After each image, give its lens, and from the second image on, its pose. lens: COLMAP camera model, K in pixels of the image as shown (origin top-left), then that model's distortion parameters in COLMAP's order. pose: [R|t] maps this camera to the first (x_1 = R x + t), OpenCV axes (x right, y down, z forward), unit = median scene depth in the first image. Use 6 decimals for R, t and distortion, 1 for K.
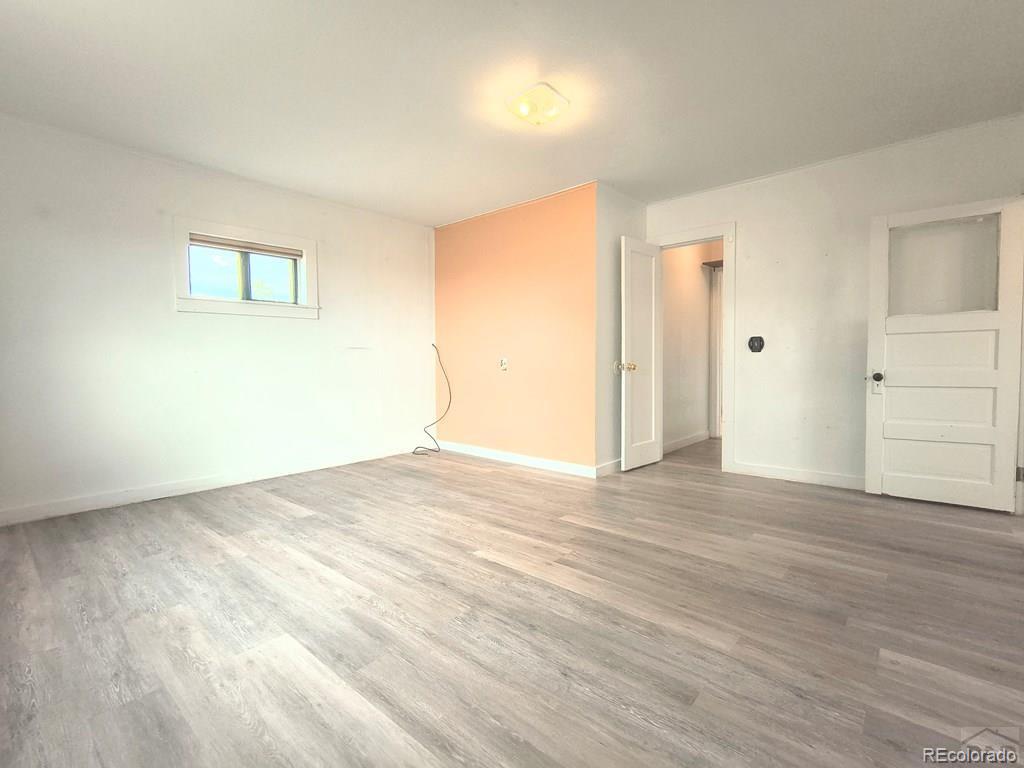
lens RADIAL K [[474.8, 0, 514.7], [0, 474.8, 384.7], [0, 0, 1]] dist [0.000462, -0.000839]
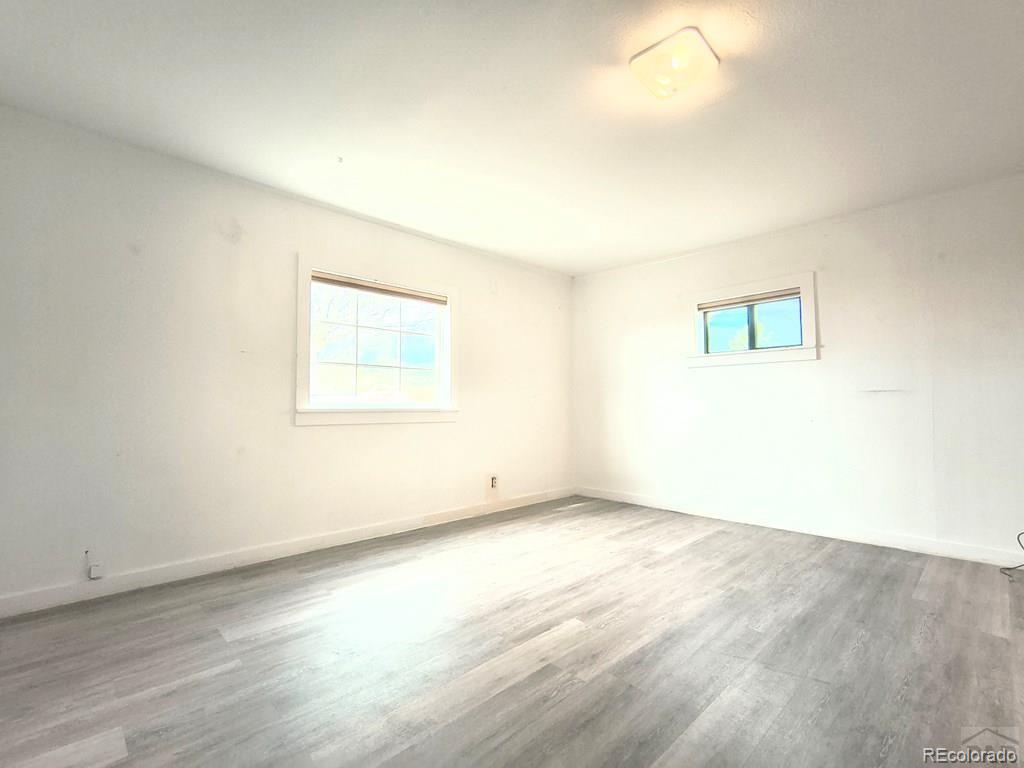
lens RADIAL K [[474.8, 0, 515.3], [0, 474.8, 381.0], [0, 0, 1]] dist [0.000462, -0.000839]
pose [[-0.085408, -0.041839, -0.995467, 0.771280], [-0.042457, 0.998363, -0.038319, -0.065895], [0.995441, 0.038991, -0.087044, 0.832307]]
